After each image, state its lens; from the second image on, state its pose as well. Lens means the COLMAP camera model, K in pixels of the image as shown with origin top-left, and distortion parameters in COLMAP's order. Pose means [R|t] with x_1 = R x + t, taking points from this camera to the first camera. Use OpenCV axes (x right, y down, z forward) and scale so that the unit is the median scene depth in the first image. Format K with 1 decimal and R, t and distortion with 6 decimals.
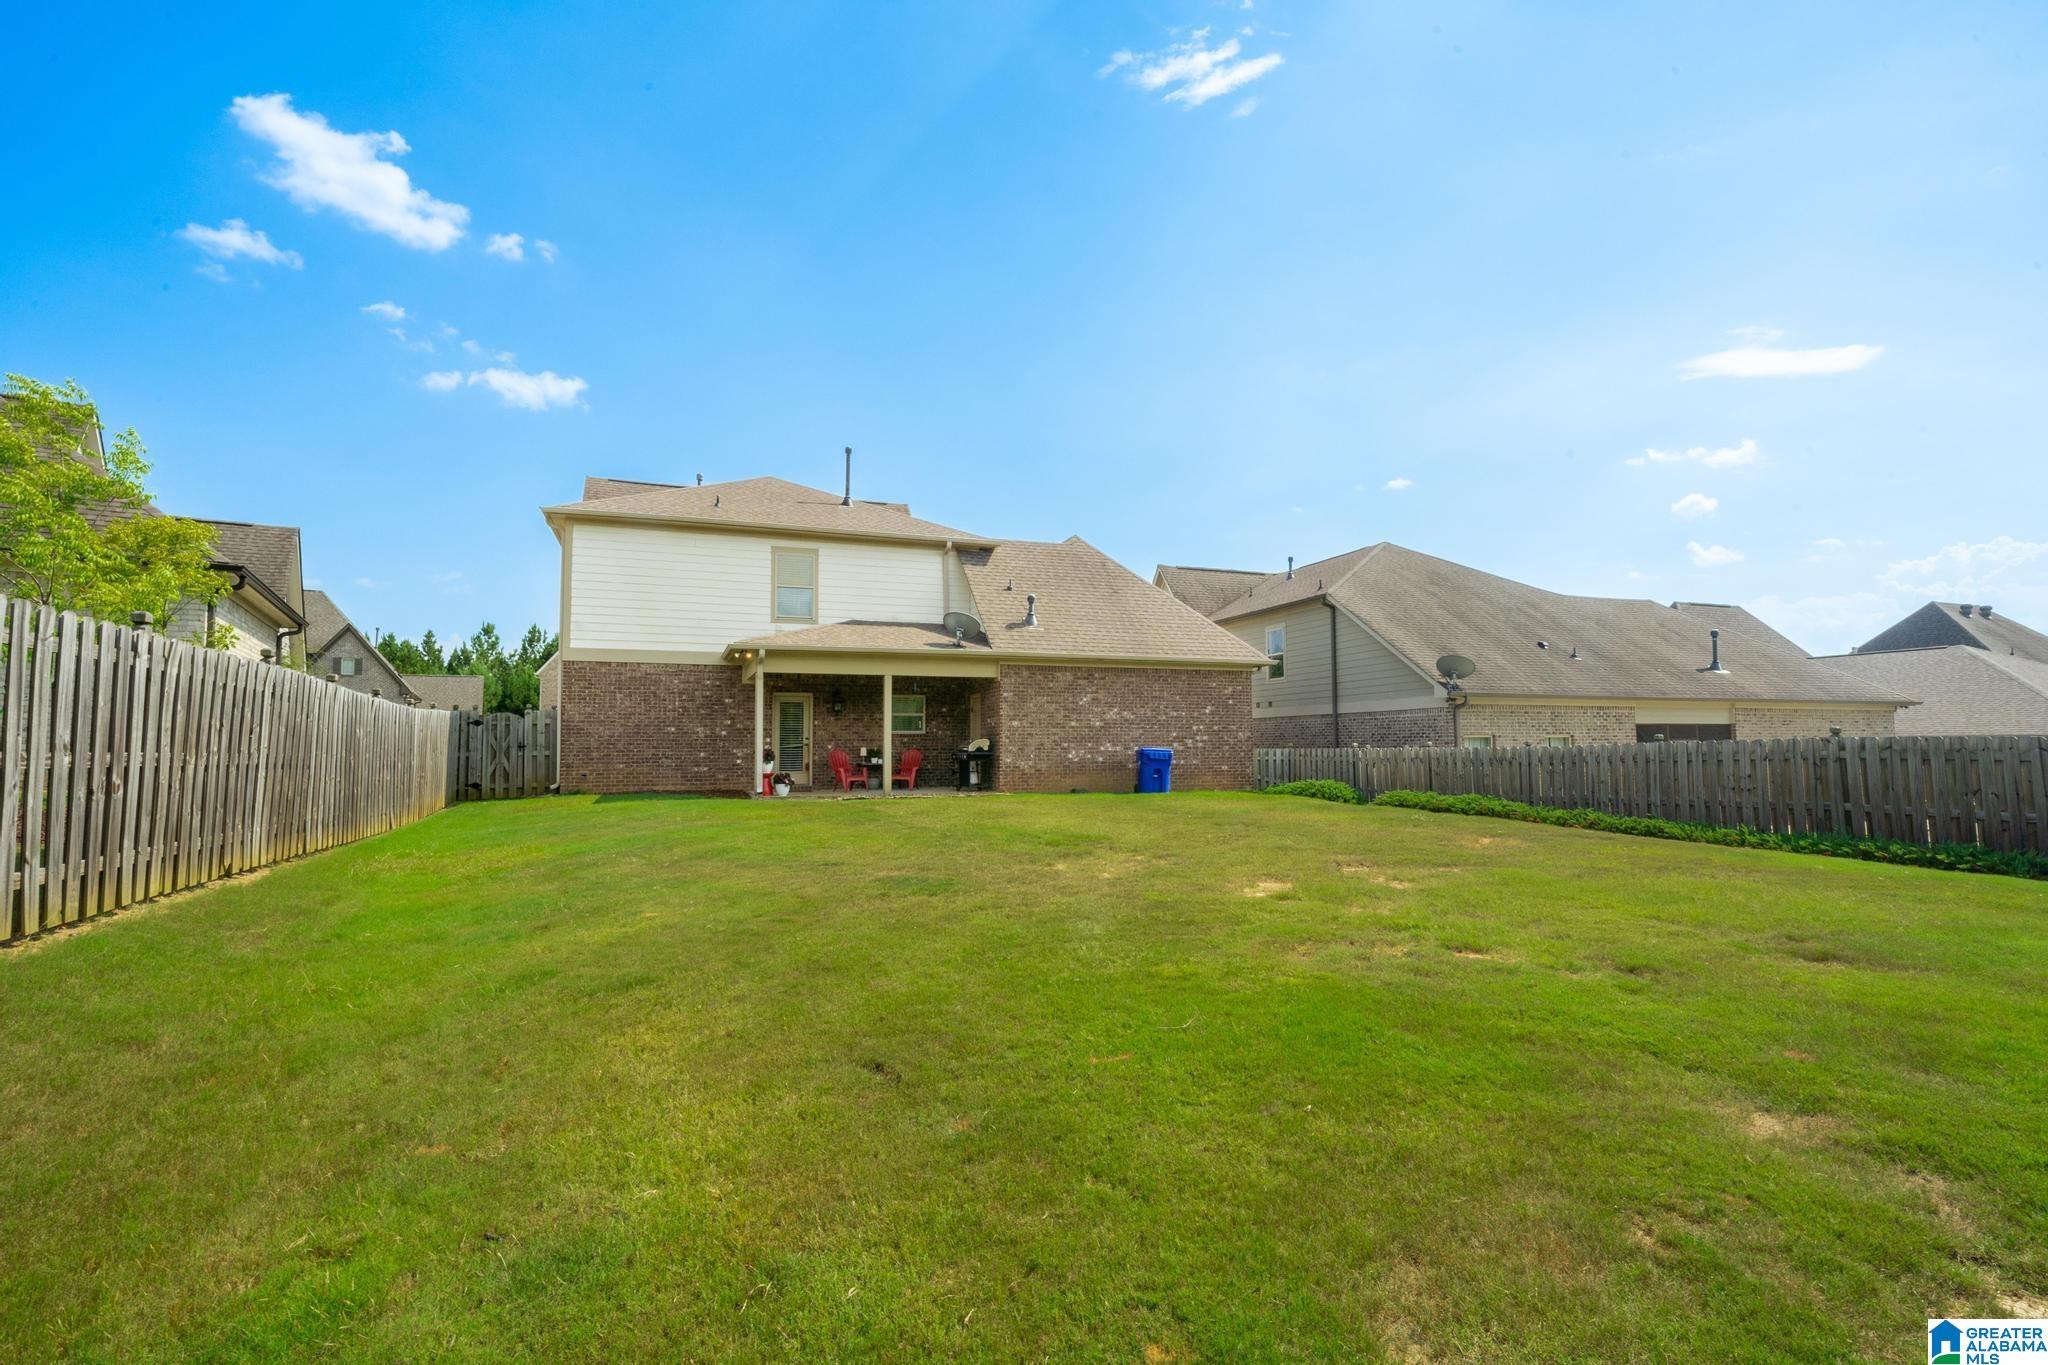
lens RADIAL K [[956.8, 0, 1024.0], [0, 956.8, 682.5], [0, 0, 1]] dist [0.039593, 0.000230]
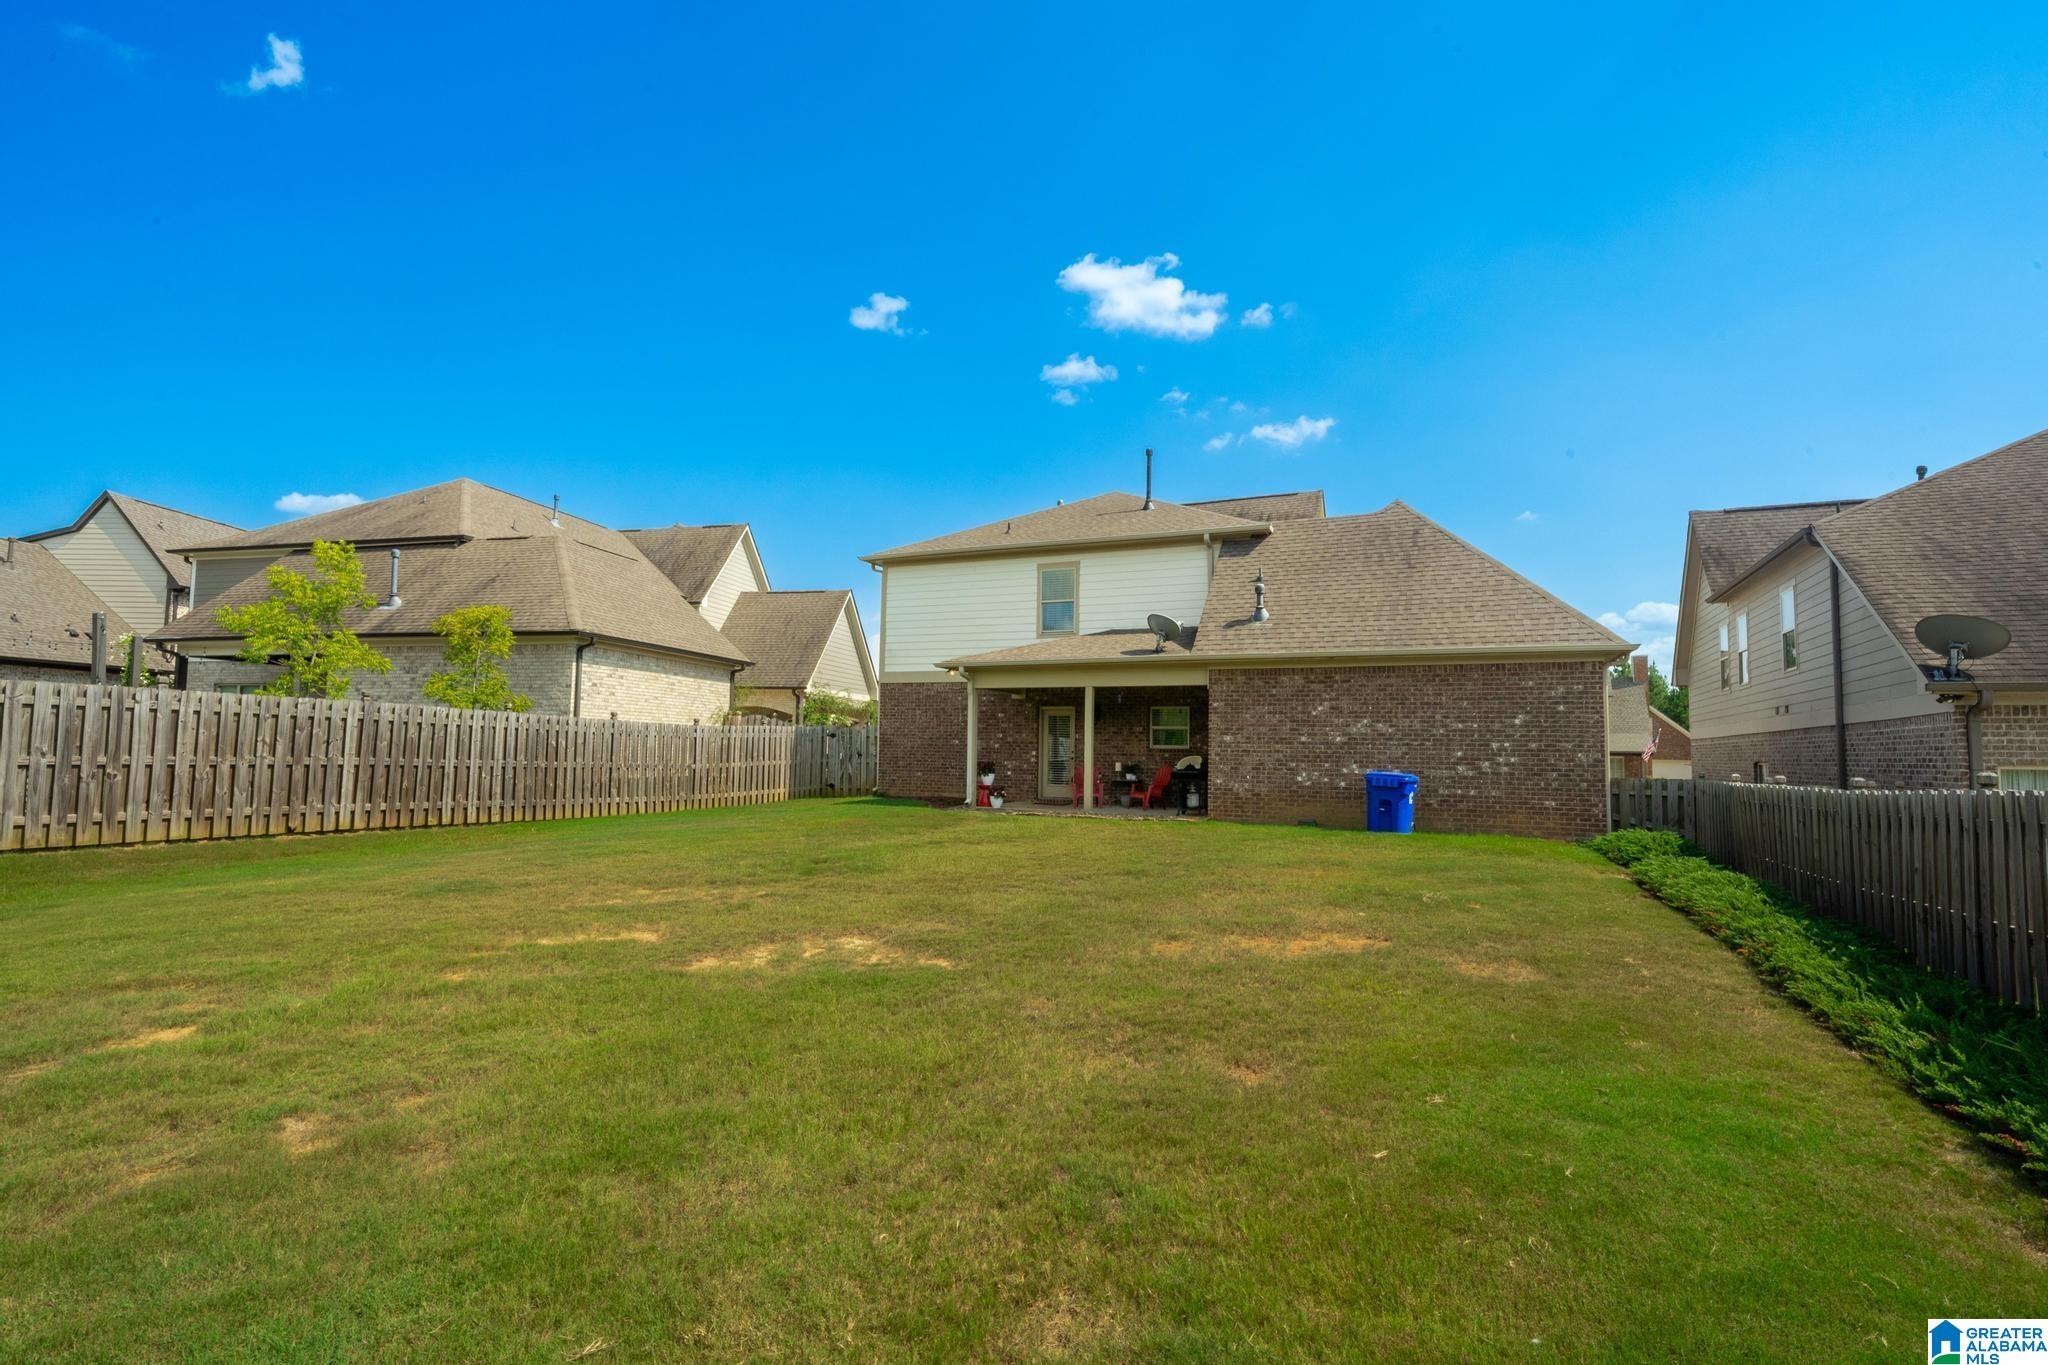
lens RADIAL K [[956.8, 0, 1024.0], [0, 956.8, 682.5], [0, 0, 1]] dist [0.039593, 0.000230]
pose [[0.724955, -0.035413, -0.687886, 0.438822], [0.027781, 0.999368, -0.022170, 0.007110], [0.688236, -0.003038, 0.725480, 0.251898]]
